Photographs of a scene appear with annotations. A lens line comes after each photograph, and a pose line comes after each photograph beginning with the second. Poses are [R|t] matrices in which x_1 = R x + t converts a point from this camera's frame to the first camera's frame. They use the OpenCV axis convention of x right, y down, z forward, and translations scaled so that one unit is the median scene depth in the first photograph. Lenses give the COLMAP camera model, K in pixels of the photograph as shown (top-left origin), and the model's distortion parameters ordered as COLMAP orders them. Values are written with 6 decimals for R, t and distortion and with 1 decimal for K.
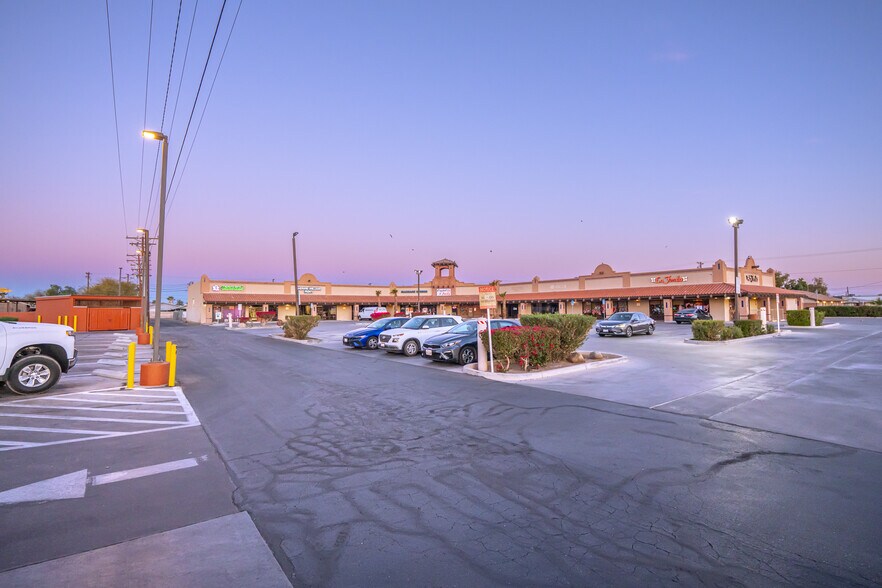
lens RADIAL K [[406.0, 0, 441.0], [0, 406.0, 294.0], [0, 0, 1]] dist [-0.002002, -0.000287]
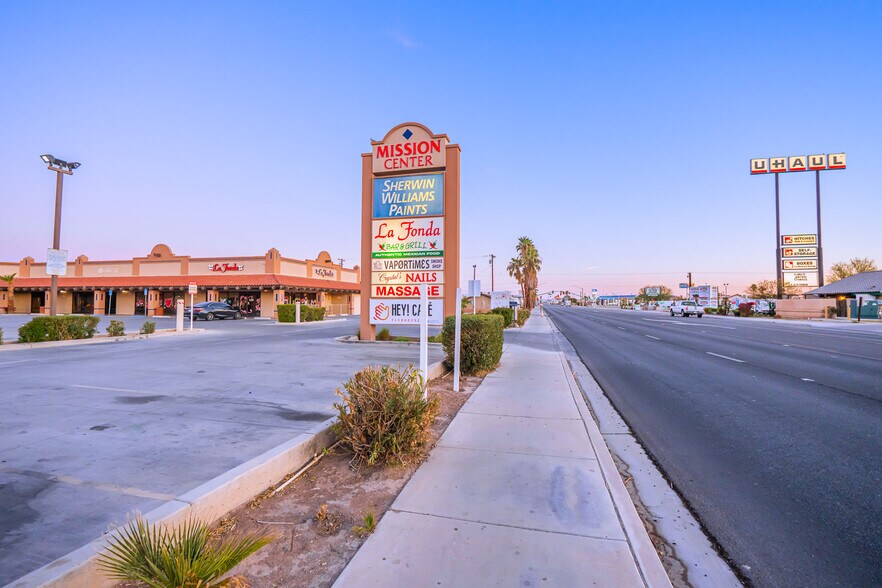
lens RADIAL K [[406.0, 0, 441.0], [0, 406.0, 294.0], [0, 0, 1]] dist [-0.002002, -0.000287]
pose [[0.791278, 0.031231, 0.610659, 0.329273], [-0.039028, 0.999238, -0.000532, 0.001931], [-0.610210, -0.023412, 0.791893, 0.047765]]
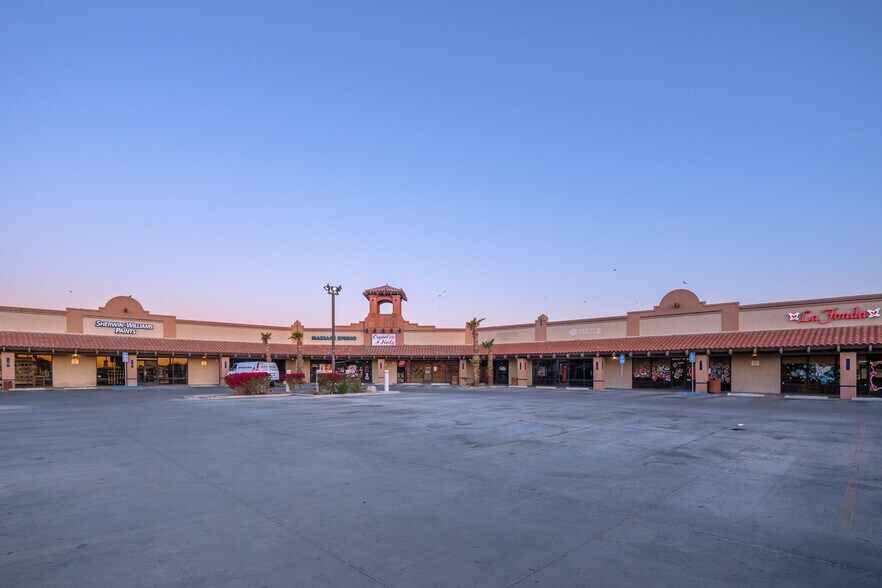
lens RADIAL K [[435.2, 0, 433.9], [0, 435.2, 371.6], [0, 0, 1]] dist [0.000379, 0.000095]
pose [[0.990827, 0.011274, 0.134668, -0.007286], [-0.017202, 0.998929, 0.042943, 0.016881], [-0.134040, -0.044866, 0.989960, 0.425927]]
